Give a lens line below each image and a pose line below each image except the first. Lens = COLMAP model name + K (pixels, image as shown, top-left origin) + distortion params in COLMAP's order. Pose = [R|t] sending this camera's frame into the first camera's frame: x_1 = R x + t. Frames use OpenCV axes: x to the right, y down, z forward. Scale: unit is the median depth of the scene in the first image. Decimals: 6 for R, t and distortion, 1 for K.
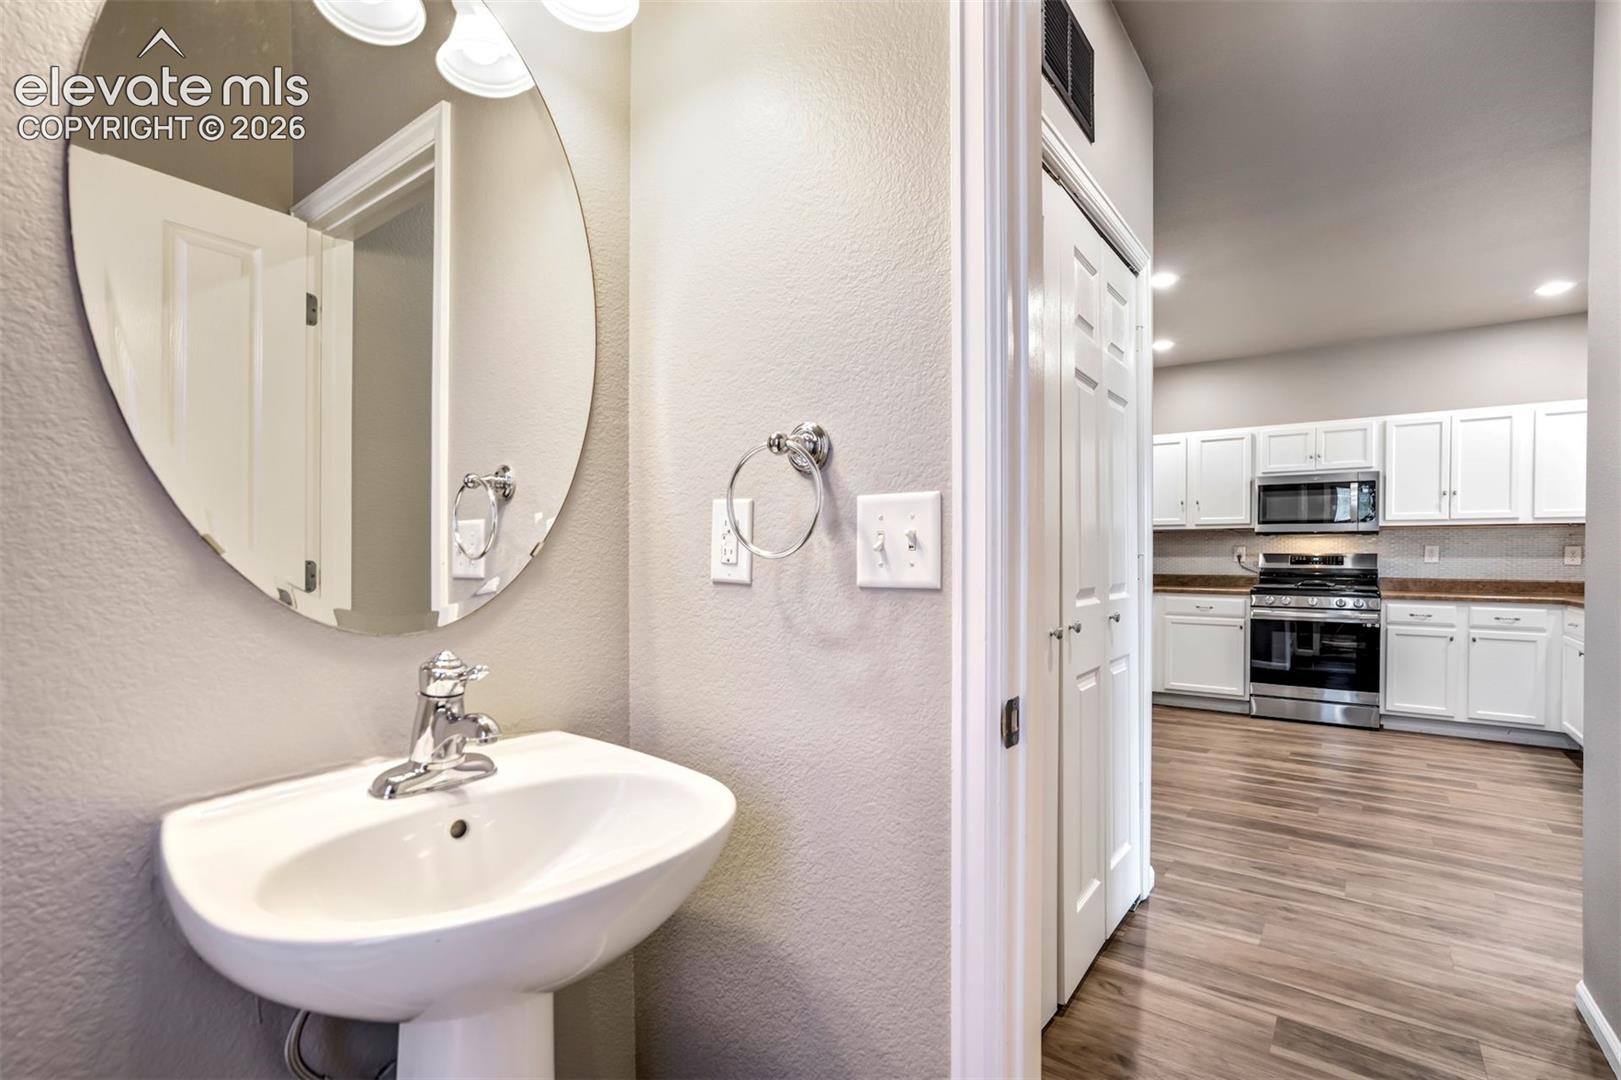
lens RADIAL K [[758.3, 0, 826.0], [0, 758.3, 559.4], [0, 0, 1]] dist [-0.043793, 0.024698]
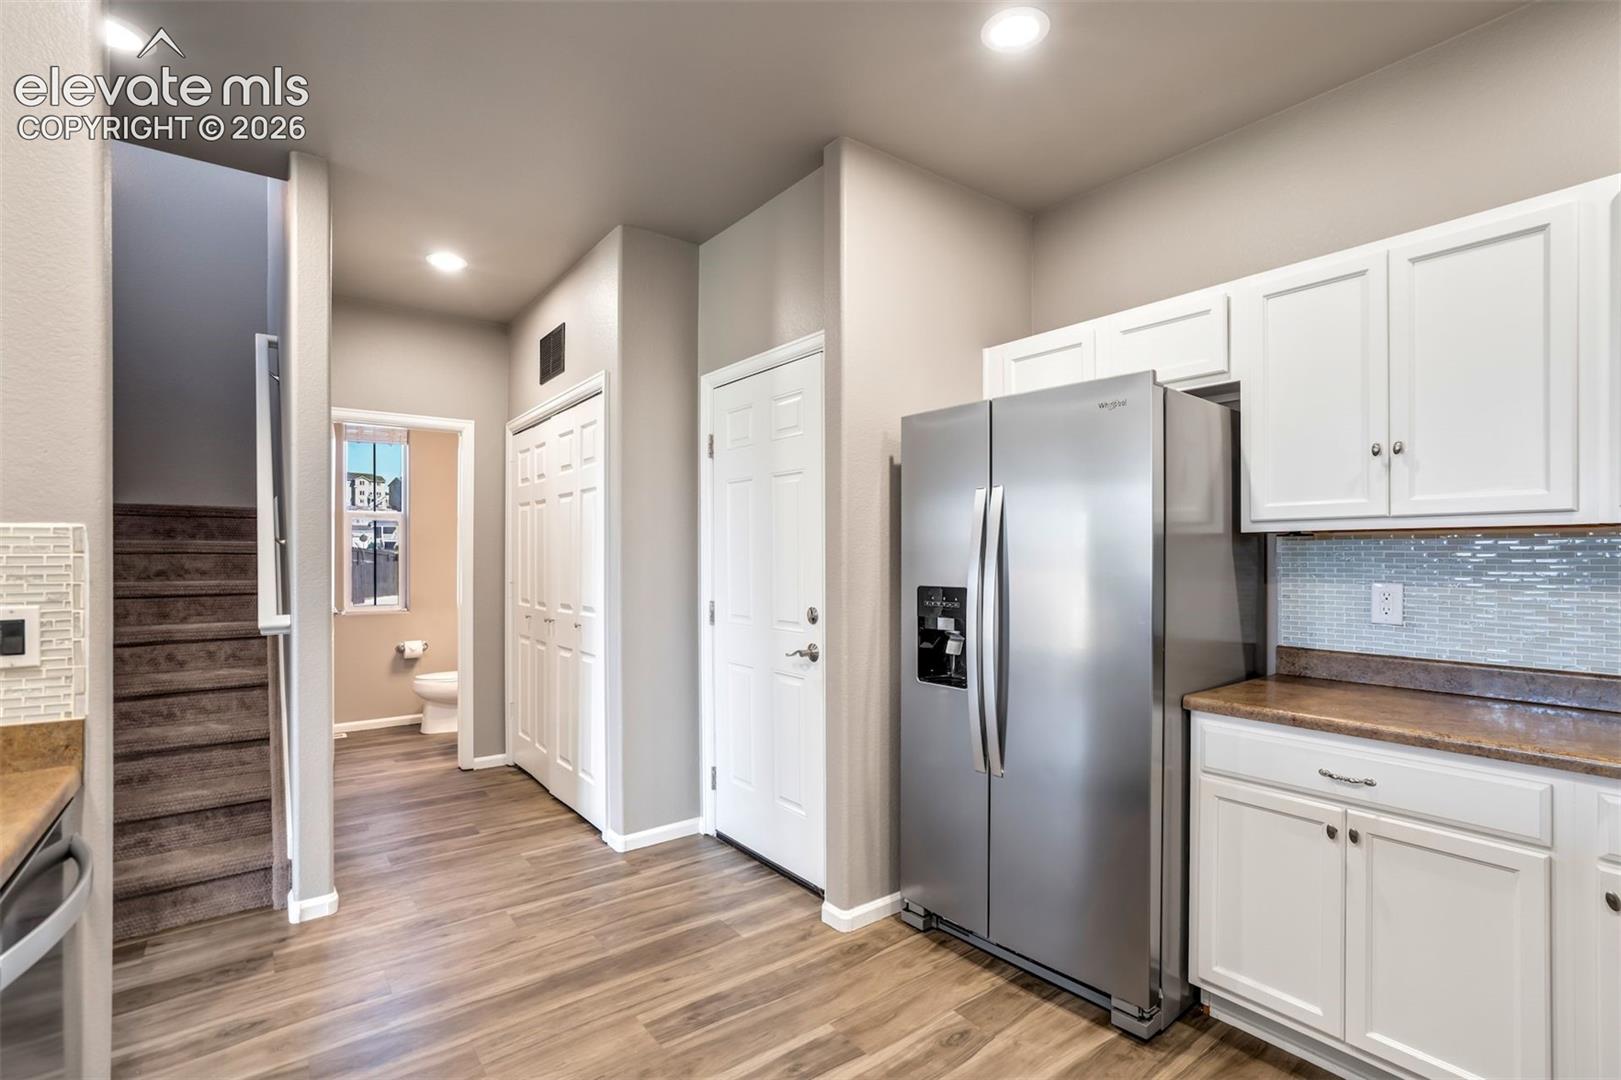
lens RADIAL K [[758.3, 0, 826.0], [0, 758.3, 559.4], [0, 0, 1]] dist [-0.043793, 0.024698]
pose [[-0.280953, 0.002603, -0.959718, 0.814576], [-0.001948, 0.999993, 0.003283, -0.033004], [0.959720, 0.002792, -0.280946, 0.886099]]
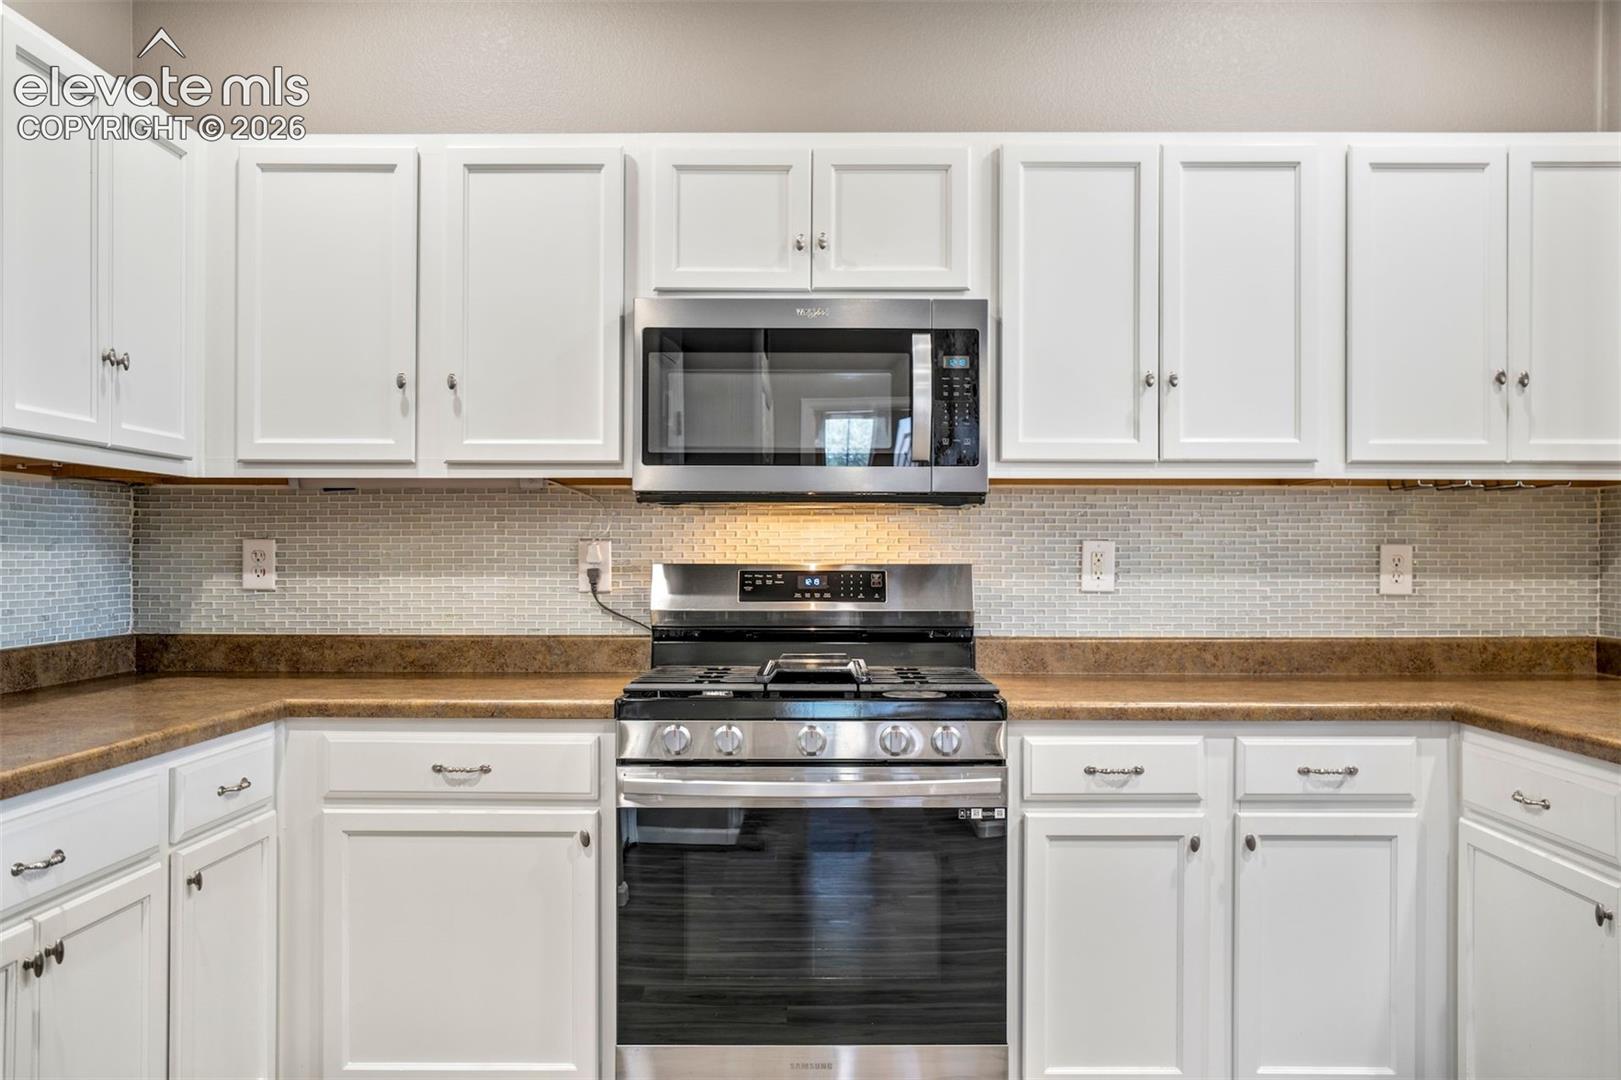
lens RADIAL K [[1384.5, 0, 822.6], [0, 1384.5, 551.7], [0, 0, 1]] dist [-0.014887, 0.011369]
pose [[0.814959, -0.001637, 0.579516, 0.363754], [0.005019, 0.999978, -0.004234, -0.012085], [-0.579497, 0.006359, 0.814950, 0.590099]]
